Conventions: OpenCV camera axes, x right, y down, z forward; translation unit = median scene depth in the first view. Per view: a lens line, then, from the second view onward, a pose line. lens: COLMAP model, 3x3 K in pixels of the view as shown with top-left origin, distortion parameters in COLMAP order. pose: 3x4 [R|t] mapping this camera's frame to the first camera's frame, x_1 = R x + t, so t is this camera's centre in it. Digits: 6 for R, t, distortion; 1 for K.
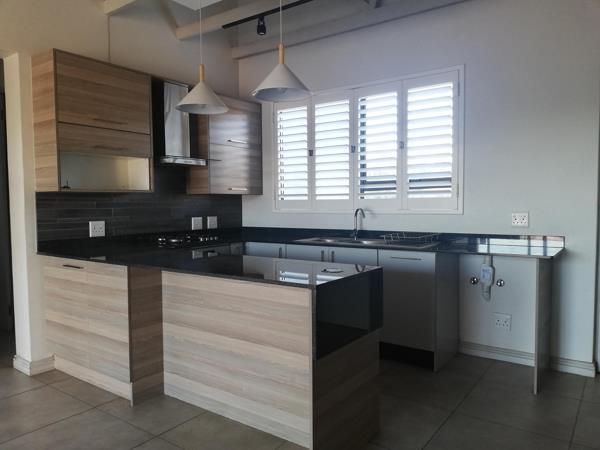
lens RADIAL K [[456.1, 0, 299.4], [0, 456.1, 225.2], [0, 0, 1]] dist [0.065504, -0.099862]
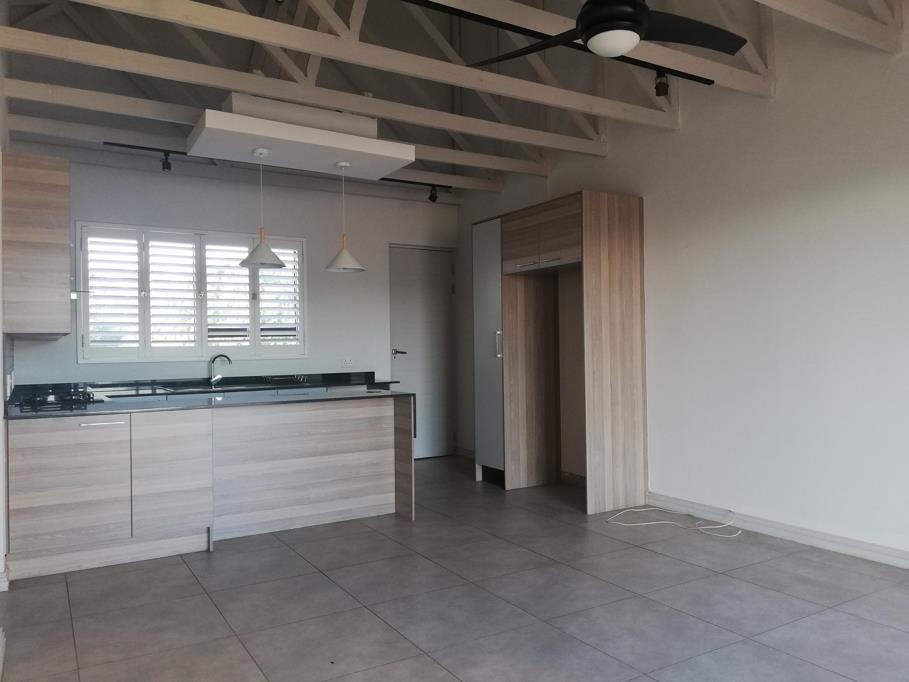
lens RADIAL K [[690.9, 0, 453.5], [0, 690.9, 341.3], [0, 0, 1]] dist [0.065504, -0.099862]
pose [[0.390815, 0.009509, 0.920420, -1.155481], [0.059664, 0.997582, -0.035640, 0.019245], [-0.918534, 0.068844, 0.389303, -0.073617]]
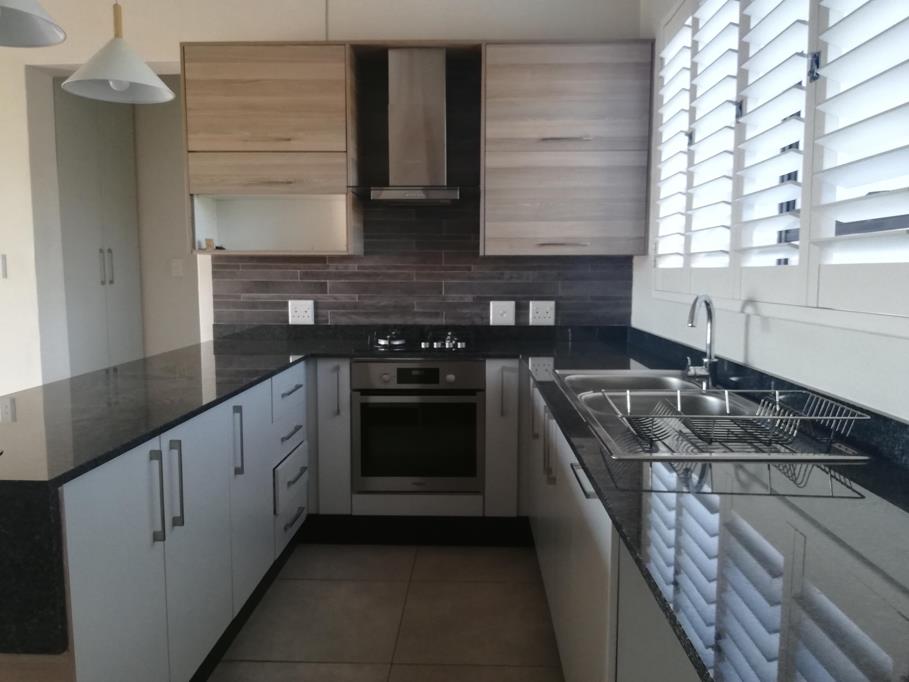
lens RADIAL K [[690.9, 0, 453.5], [0, 690.9, 341.3], [0, 0, 1]] dist [0.065504, -0.099862]
pose [[0.556829, 0.091276, -0.825597, 0.480356], [-0.049258, 0.995823, 0.076873, -0.036335], [0.829165, -0.002138, 0.559000, 0.627858]]
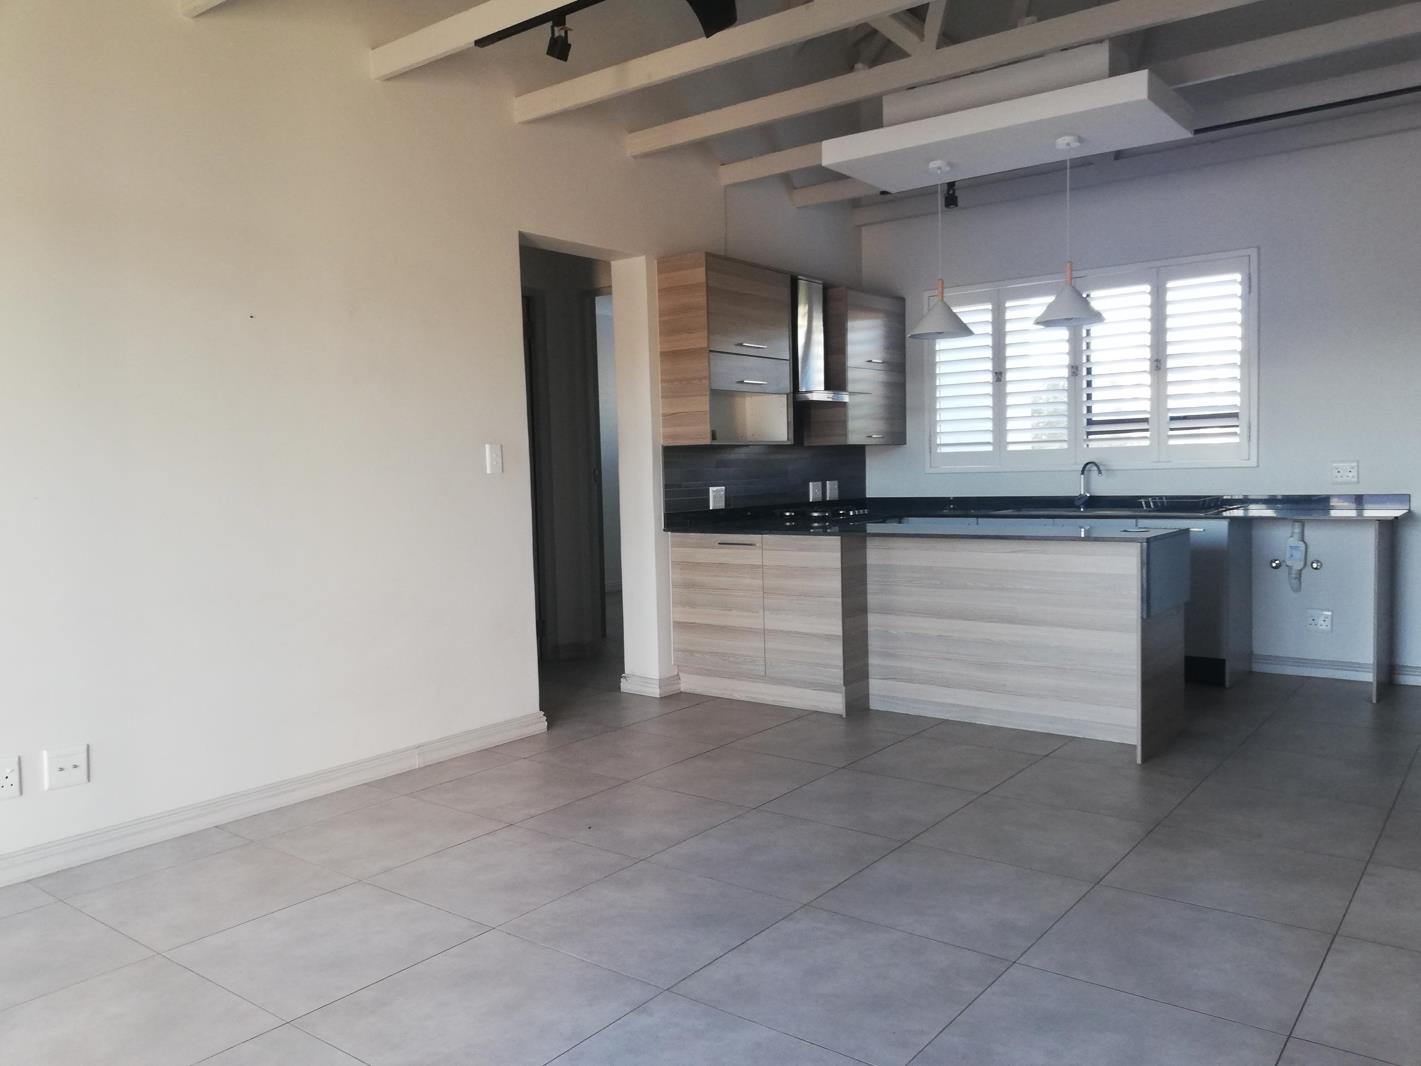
lens RADIAL K [[1080.1, 0, 709.0], [0, 1080.1, 533.5], [0, 0, 1]] dist [0.065504, -0.099862]
pose [[0.999370, -0.014937, -0.032197, -0.394574], [0.015304, 0.999820, 0.011210, 0.043217], [0.032024, -0.011695, 0.999419, -0.625077]]
